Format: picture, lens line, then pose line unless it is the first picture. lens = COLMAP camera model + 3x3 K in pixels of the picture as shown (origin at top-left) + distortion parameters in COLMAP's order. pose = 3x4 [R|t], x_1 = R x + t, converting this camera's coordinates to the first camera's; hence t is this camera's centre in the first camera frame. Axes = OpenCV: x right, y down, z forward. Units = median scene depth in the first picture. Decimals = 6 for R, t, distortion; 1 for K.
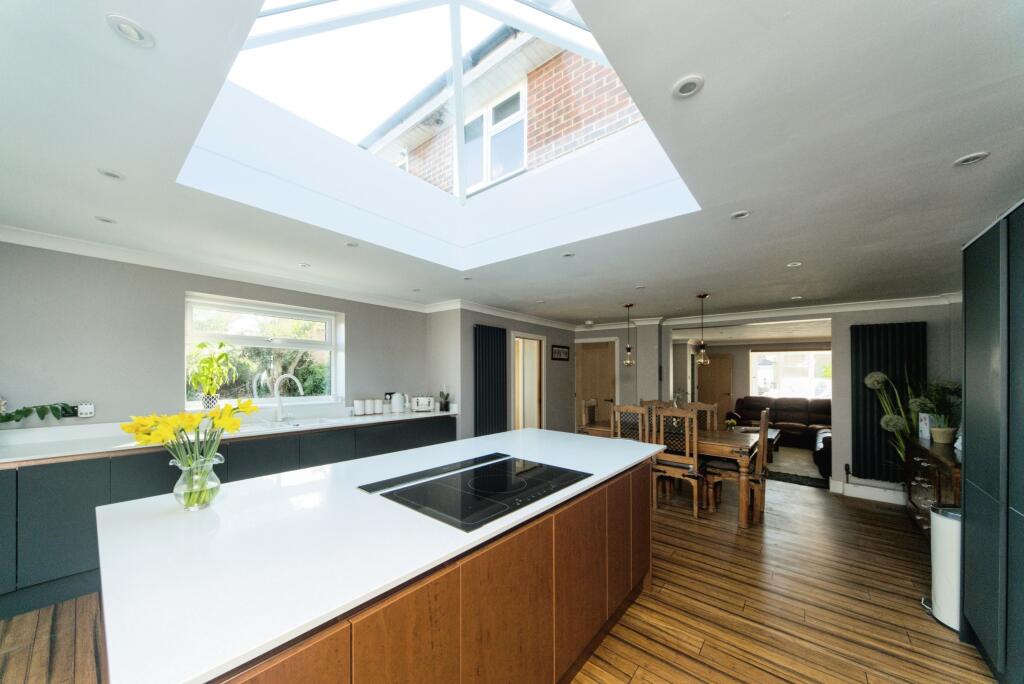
lens RADIAL K [[354.3, 0, 513.9], [0, 354.3, 383.3], [0, 0, 1]] dist [-0.000490, -0.000039]
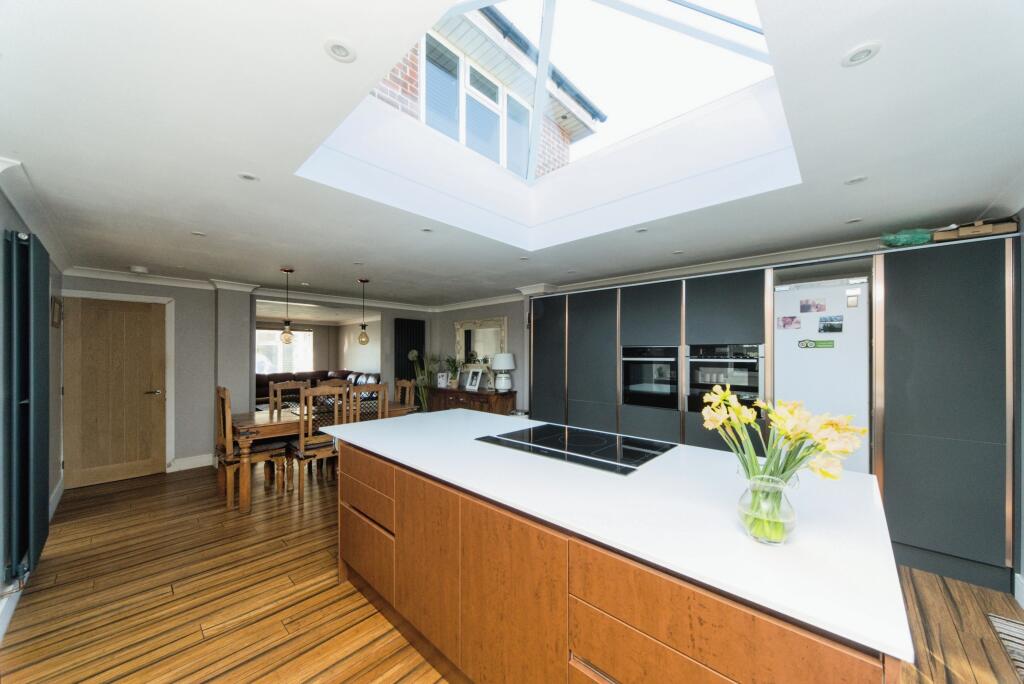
lens RADIAL K [[354.4, 0, 506.2], [0, 354.4, 347.3], [0, 0, 1]] dist [-0.000958, -0.000134]
pose [[0.061044, 0.007707, 0.998105, -0.537926], [0.027180, 0.999587, -0.009381, -0.017826], [-0.997765, 0.027701, 0.060809, 0.479212]]
